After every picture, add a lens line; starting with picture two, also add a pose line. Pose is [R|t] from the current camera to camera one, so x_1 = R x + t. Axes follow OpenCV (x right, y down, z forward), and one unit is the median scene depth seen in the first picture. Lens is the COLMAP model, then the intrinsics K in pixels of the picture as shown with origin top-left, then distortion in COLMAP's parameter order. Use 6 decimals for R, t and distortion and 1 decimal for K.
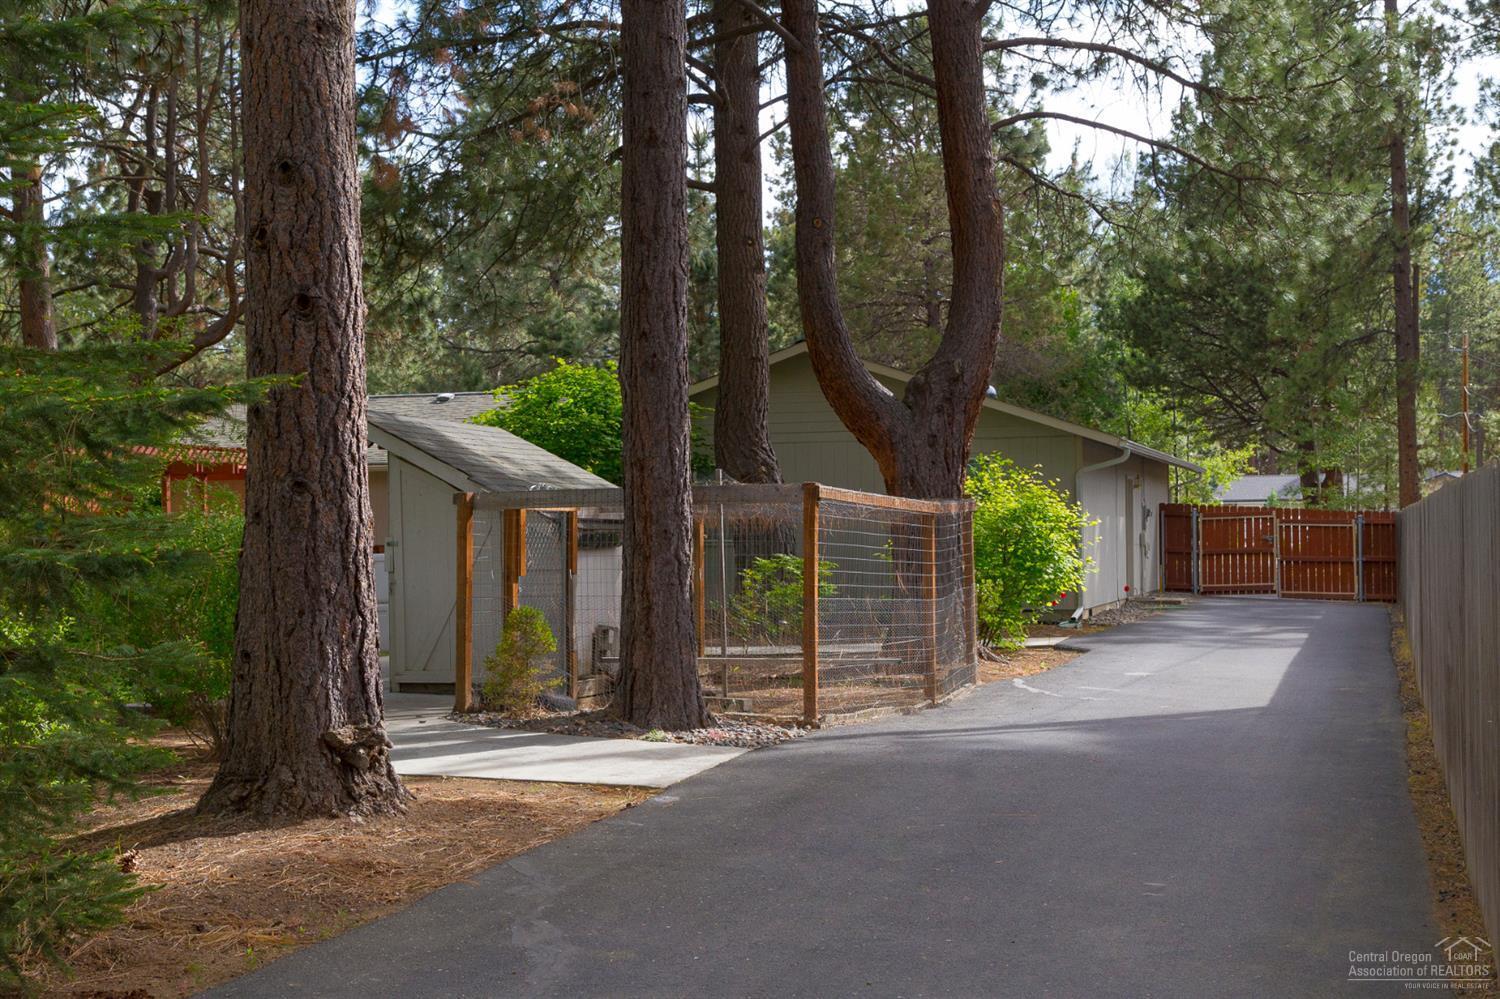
lens RADIAL K [[2067.2, 0, 750.6], [0, 2067.2, 498.7], [0, 0, 1]] dist [0.029876, 0.000000]
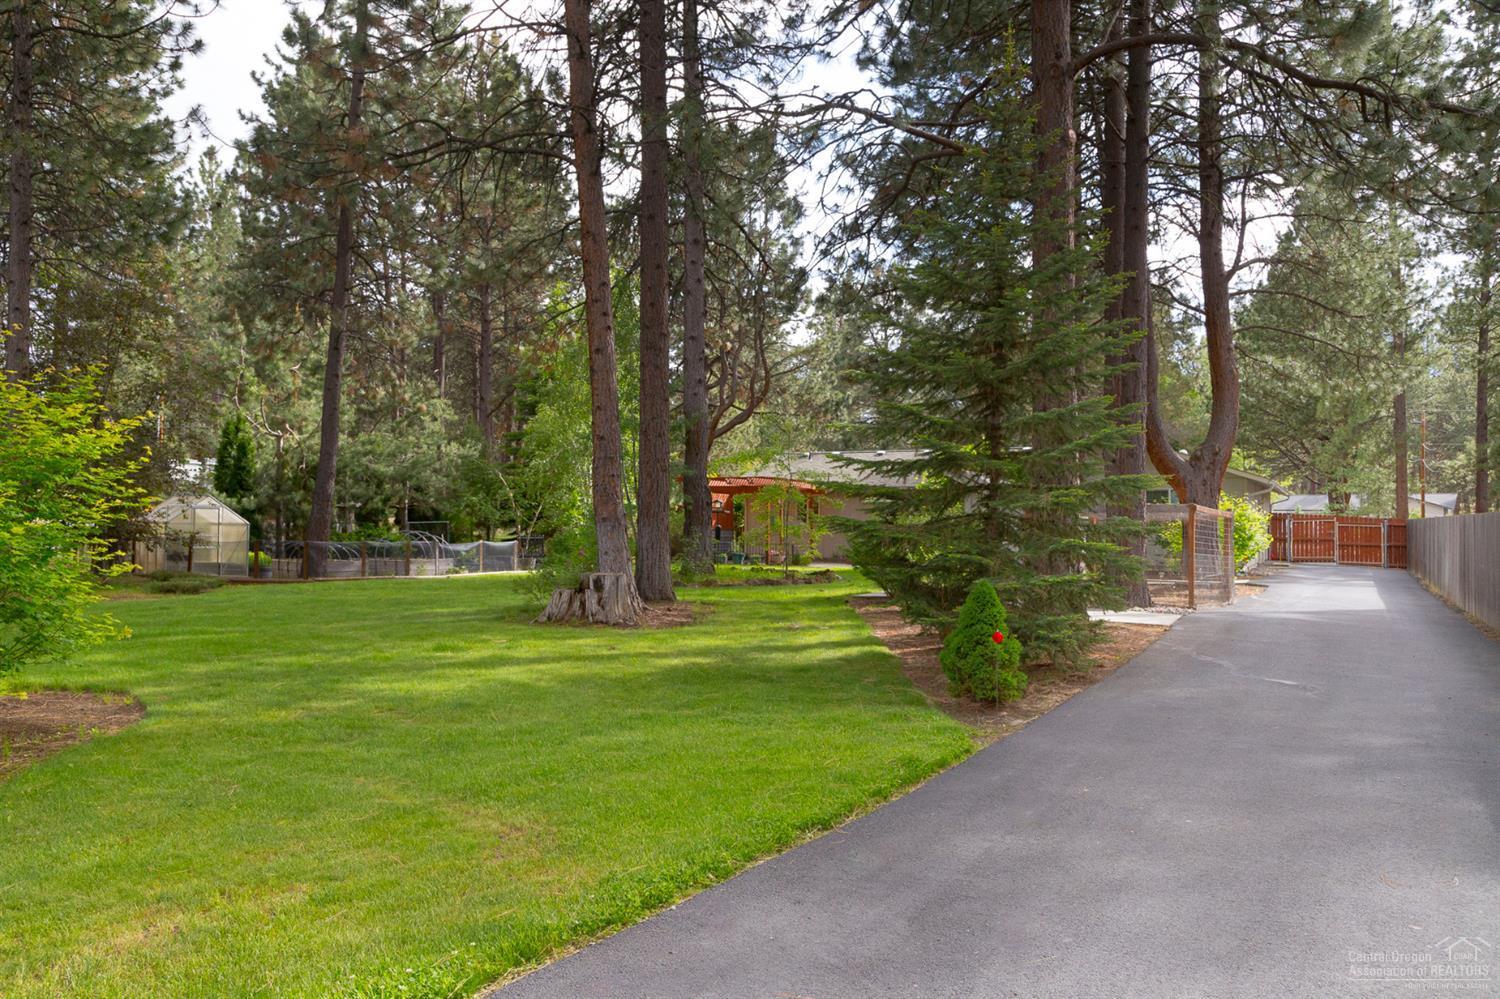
lens RADIAL K [[1210.9, 0, 749.8], [0, 1210.9, 507.5], [0, 0, 1]] dist [-0.002722, -0.004236]
pose [[0.986081, 0.011526, -0.165863, -0.146385], [-0.011117, 0.999932, 0.003393, -0.001628], [0.165891, -0.001502, 0.986143, -0.262341]]
